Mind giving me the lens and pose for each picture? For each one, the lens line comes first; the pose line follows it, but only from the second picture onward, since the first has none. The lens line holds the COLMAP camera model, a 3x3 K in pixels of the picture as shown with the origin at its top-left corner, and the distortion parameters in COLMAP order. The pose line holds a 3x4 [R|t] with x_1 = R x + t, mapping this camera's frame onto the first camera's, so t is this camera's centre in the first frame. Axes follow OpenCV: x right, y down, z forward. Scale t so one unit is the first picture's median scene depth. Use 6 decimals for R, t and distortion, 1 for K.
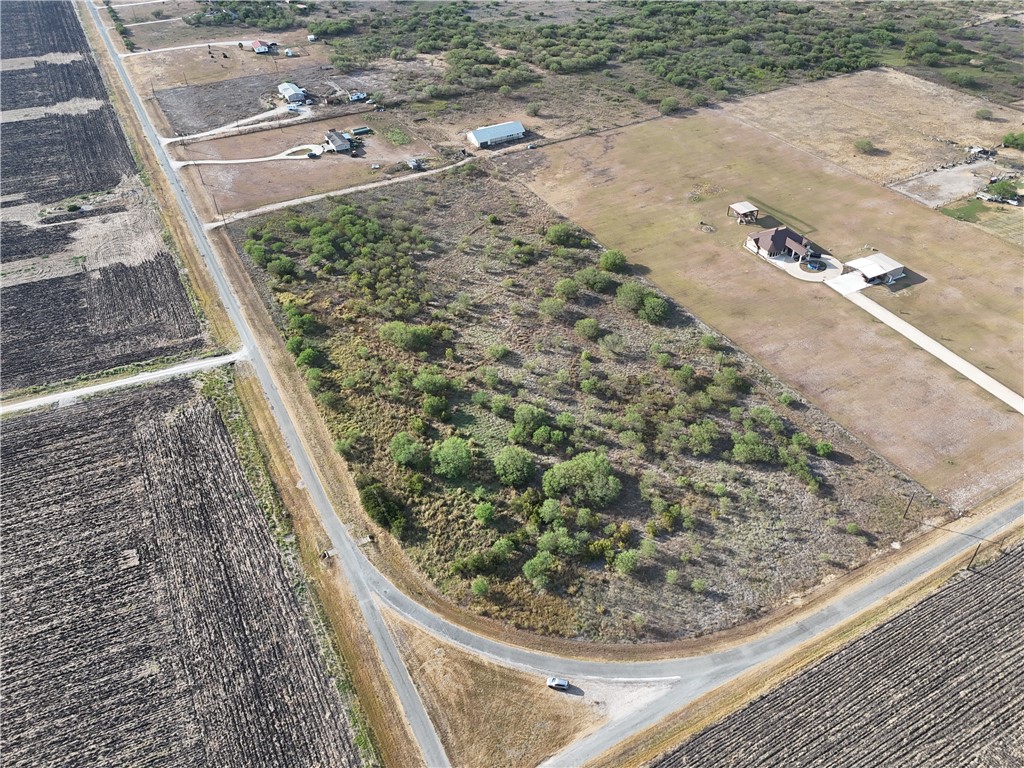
lens RADIAL K [[754.3, 0, 514.7], [0, 754.3, 386.5], [0, 0, 1]] dist [0.075703, -0.069629]
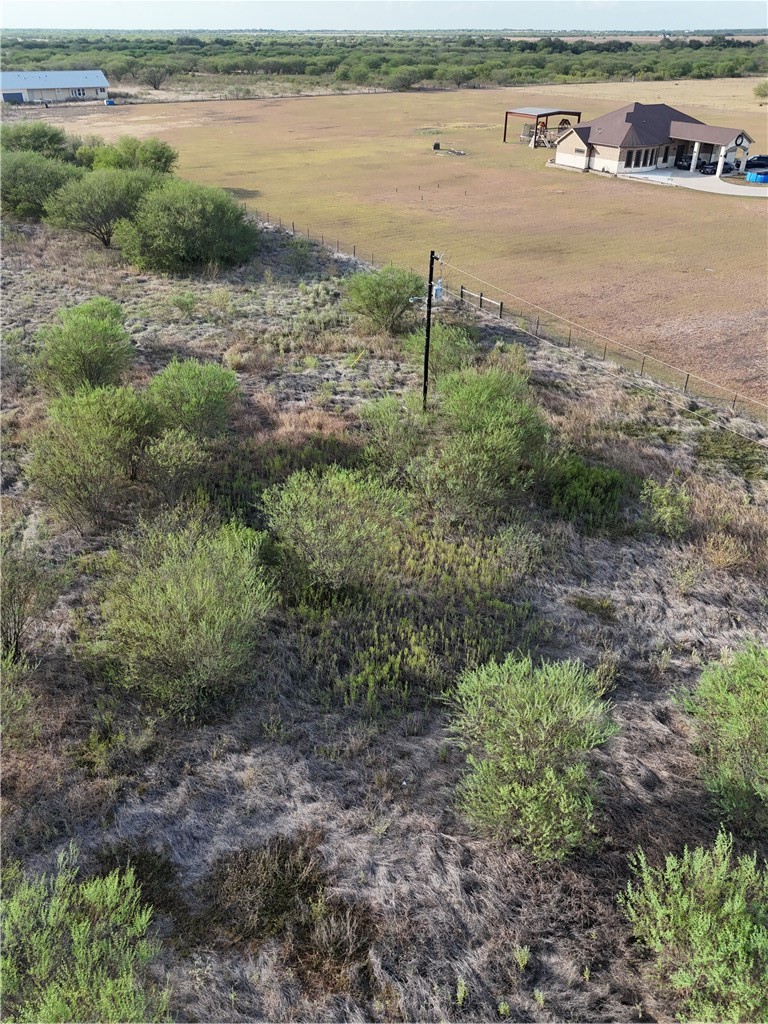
lens RADIAL K [[754.3, 0, 384.0], [0, 754.3, 512.0], [0, 0, 1]] dist [0.075703, -0.069629]
pose [[0.997892, -0.030716, 0.057169, 0.208201], [0.037900, 0.990898, -0.129169, 0.016163], [-0.052681, 0.131064, 0.989973, 0.700957]]
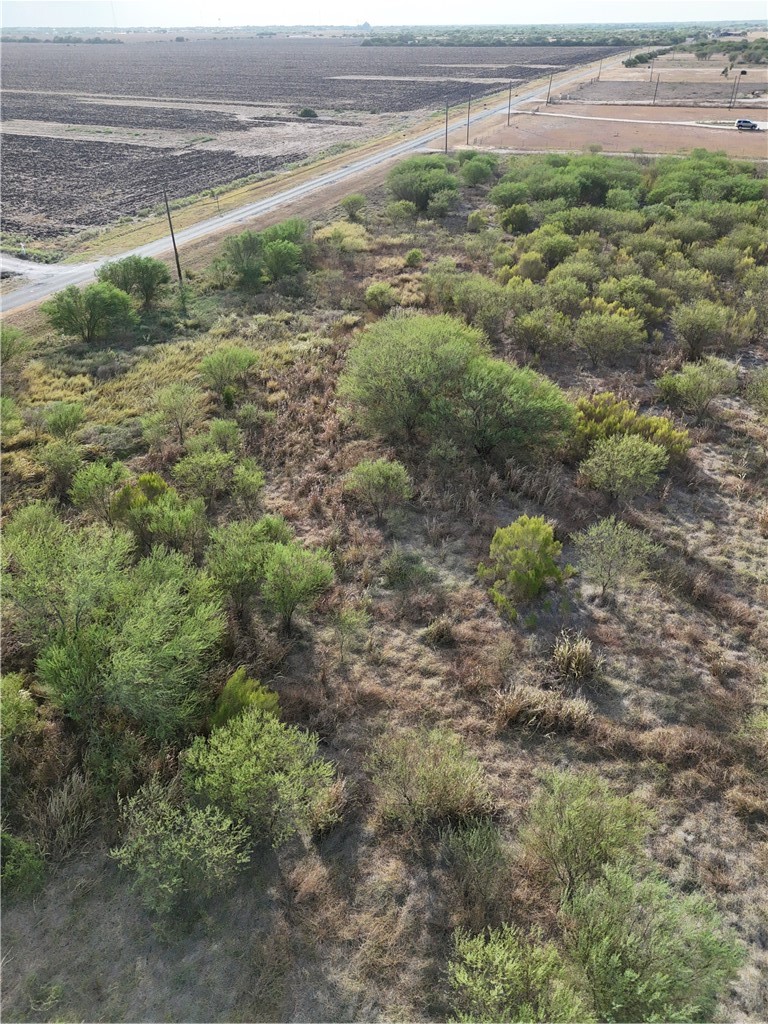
lens RADIAL K [[754.3, 0, 384.0], [0, 754.3, 512.0], [0, 0, 1]] dist [0.075703, -0.069629]
pose [[0.635927, 0.419220, -0.647960, -0.011102], [-0.490041, 0.867963, 0.080617, -0.041322], [0.596202, 0.266260, 0.757396, 0.747300]]
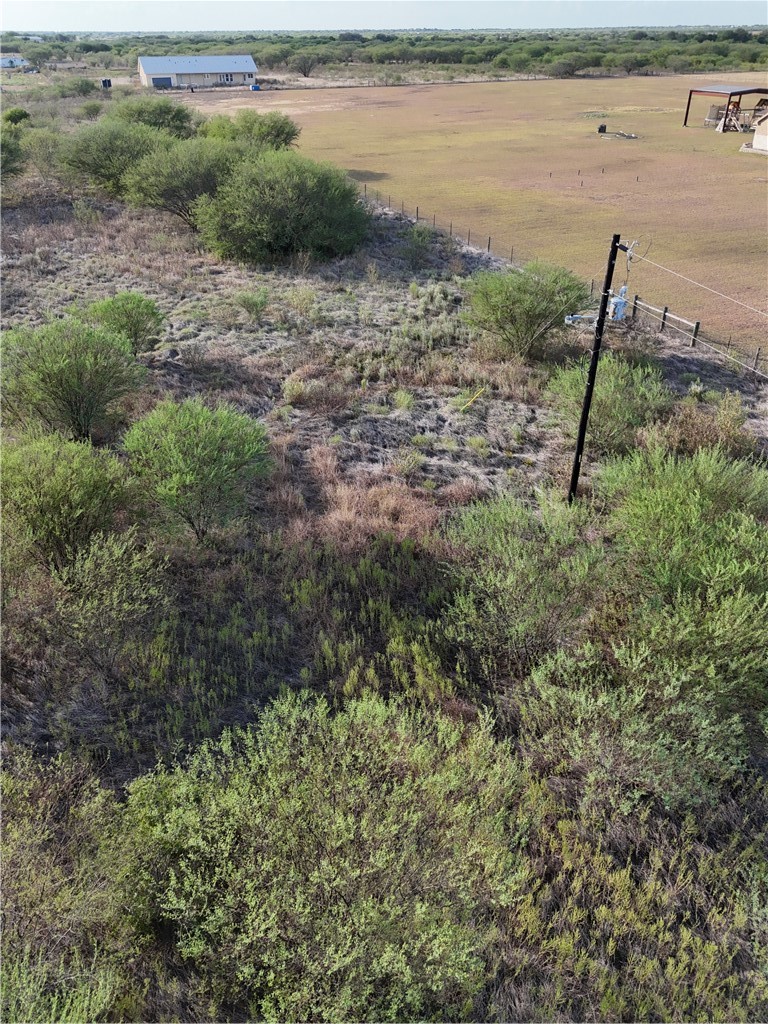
lens RADIAL K [[754.3, 0, 384.0], [0, 754.3, 512.0], [0, 0, 1]] dist [0.075703, -0.069629]
pose [[0.993343, 0.059615, -0.098565, 0.211570], [-0.071898, 0.989399, -0.126175, -0.004903], [0.089998, 0.132422, 0.987099, 0.747043]]
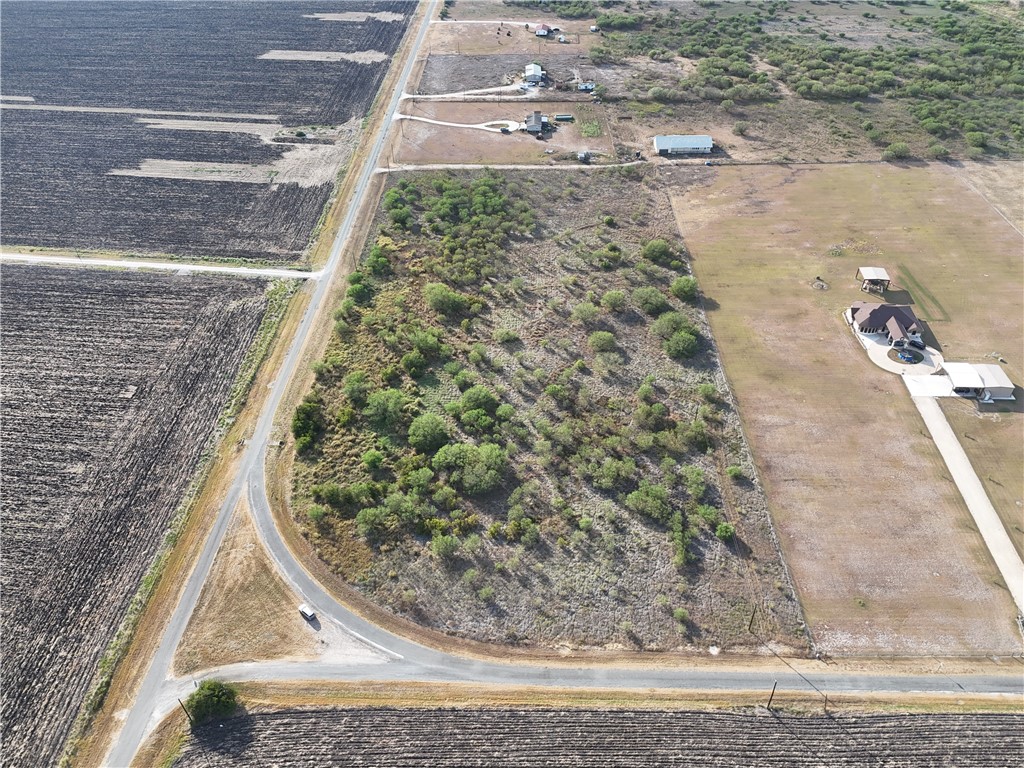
lens RADIAL K [[754.3, 0, 514.7], [0, 754.3, 386.5], [0, 0, 1]] dist [0.075703, -0.069629]
pose [[0.868961, 0.314047, -0.382467, 0.347059], [-0.314457, 0.947160, 0.063277, -0.042206], [0.382129, 0.065284, 0.921800, 0.049660]]
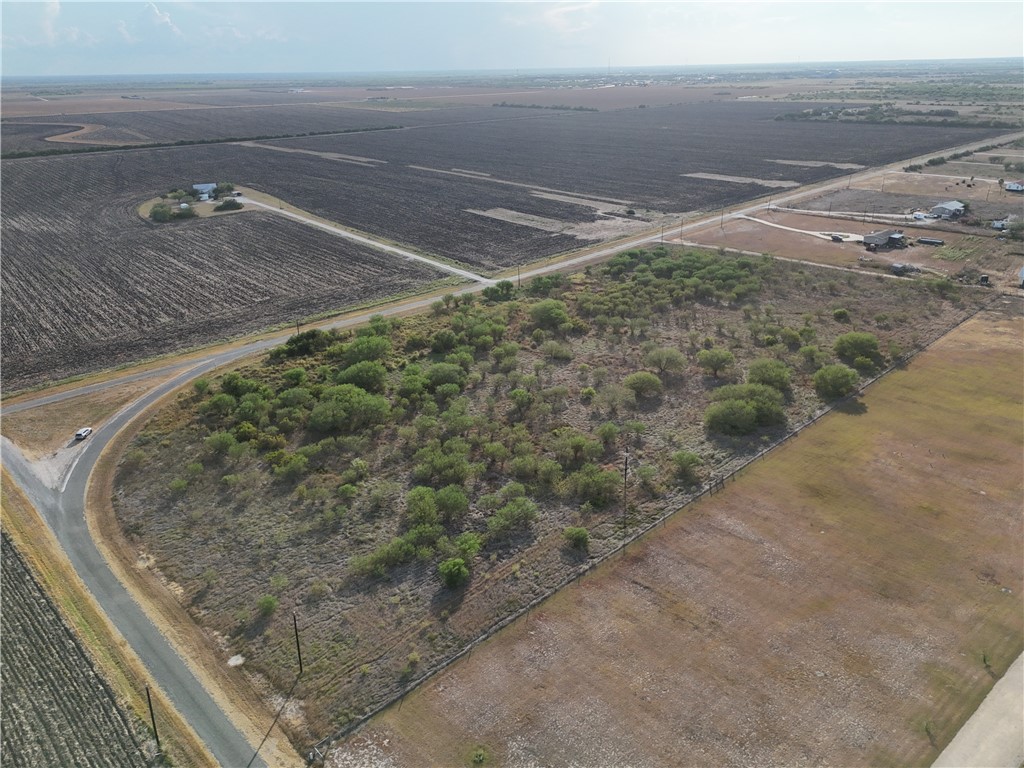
lens RADIAL K [[754.3, 0, 514.7], [0, 754.3, 386.5], [0, 0, 1]] dist [0.075703, -0.069629]
pose [[0.273231, 0.381515, -0.883058, 0.621516], [-0.602455, 0.783526, 0.152105, -0.098448], [0.749929, 0.490442, 0.443929, 0.520940]]
